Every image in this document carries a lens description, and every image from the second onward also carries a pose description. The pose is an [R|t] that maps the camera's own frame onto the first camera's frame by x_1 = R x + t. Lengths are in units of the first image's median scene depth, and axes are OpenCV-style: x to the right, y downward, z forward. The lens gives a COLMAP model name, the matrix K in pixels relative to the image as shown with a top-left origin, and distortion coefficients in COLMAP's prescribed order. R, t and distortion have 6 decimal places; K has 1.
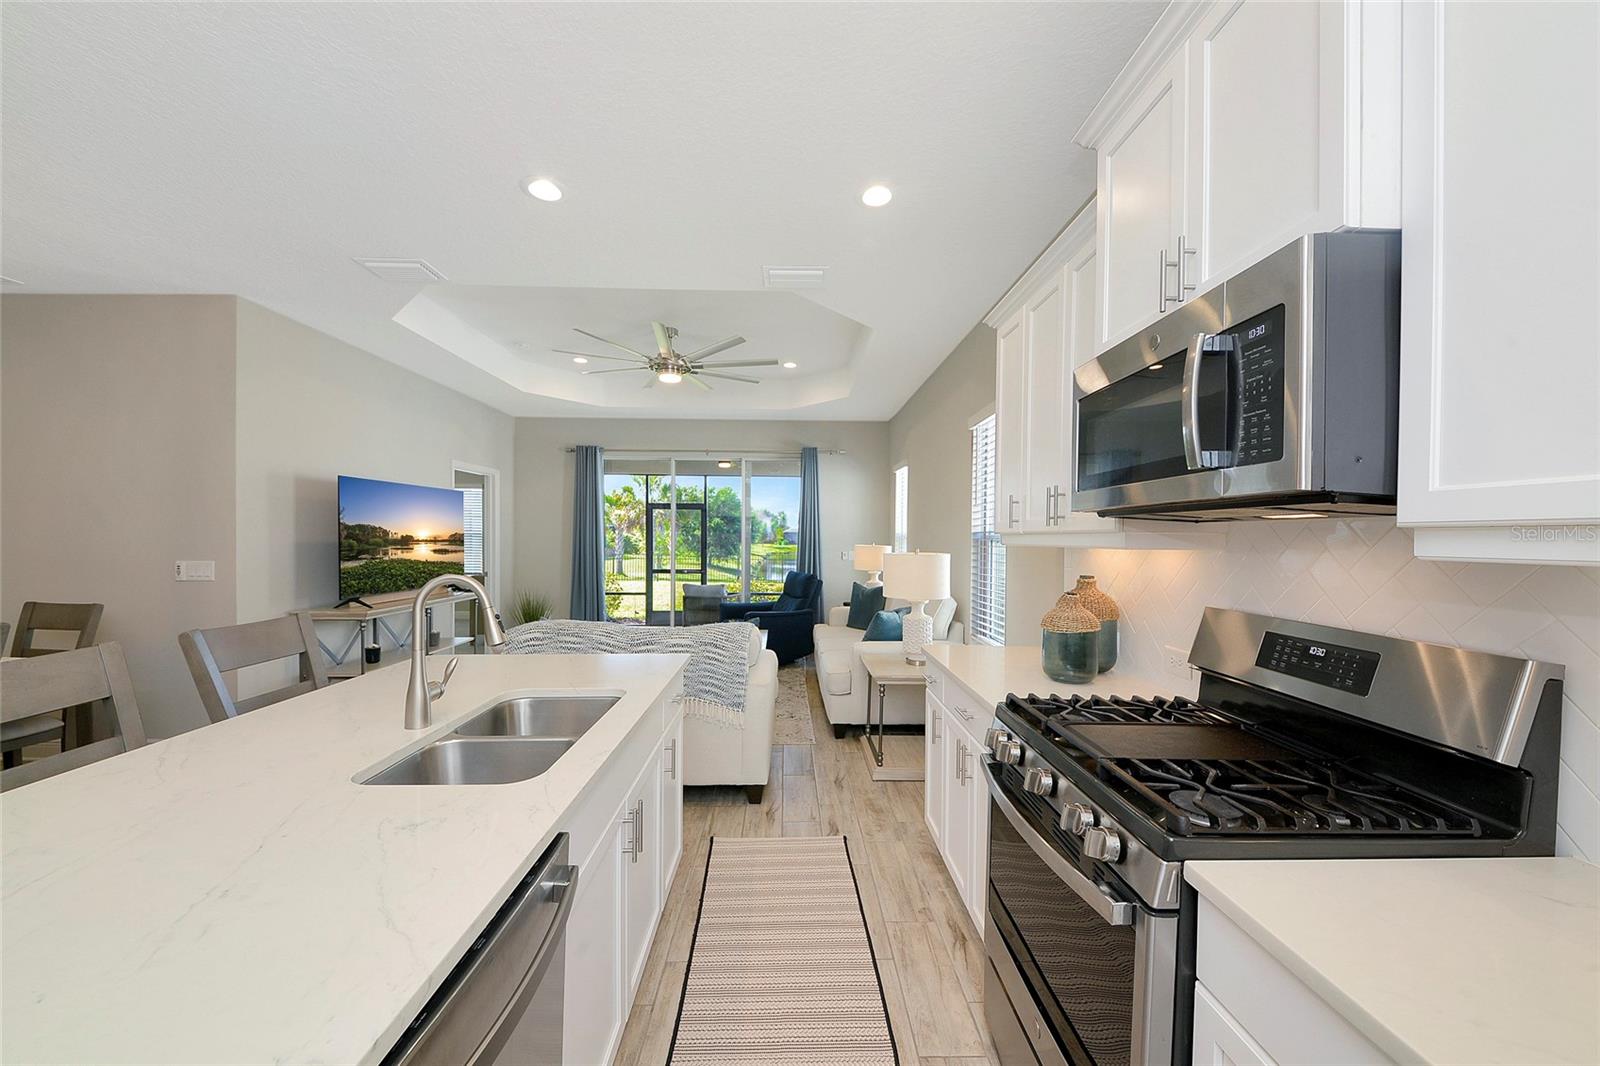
lens RADIAL K [[589.4, 0, 800.6], [0, 589.4, 542.1], [0, 0, 1]] dist [-0.000609, -0.000103]
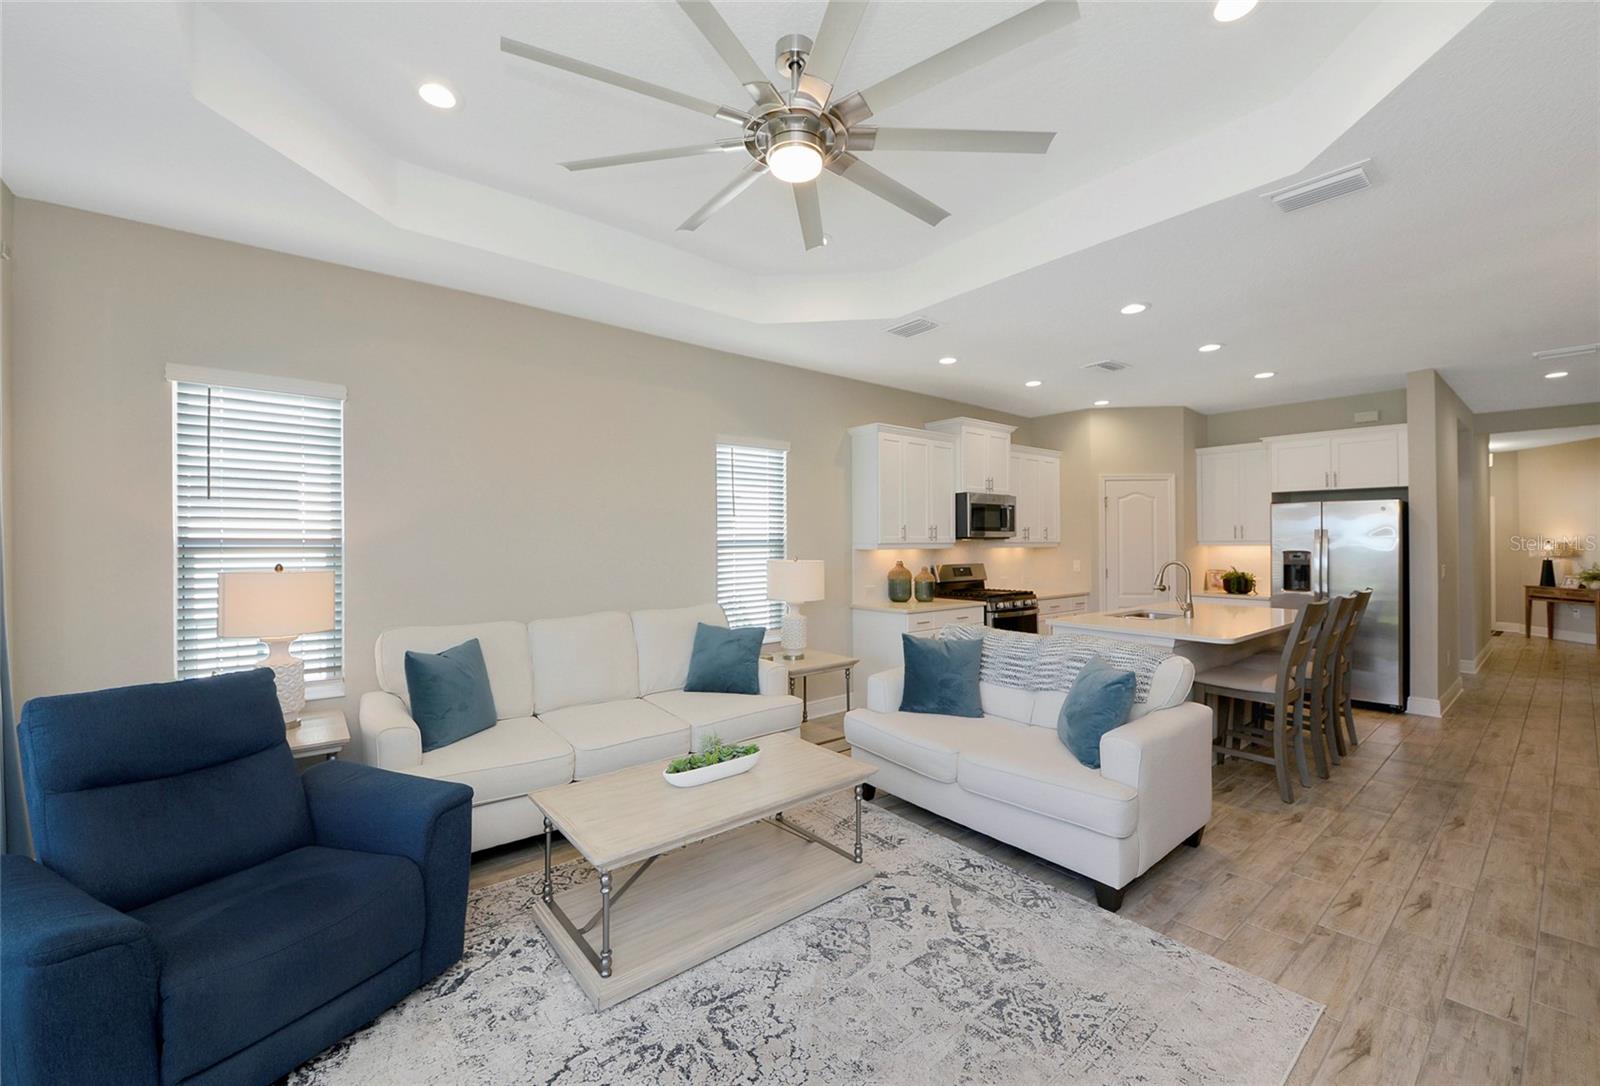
lens RADIAL K [[648.2, 0, 804.3], [0, 648.2, 538.5], [0, 0, 1]] dist [0.000269, -0.007762]
pose [[-0.614777, -0.003689, 0.788692, -0.811675], [0.003967, 0.999962, 0.007769, -0.033682], [-0.788691, 0.007904, -0.614739, 1.783958]]
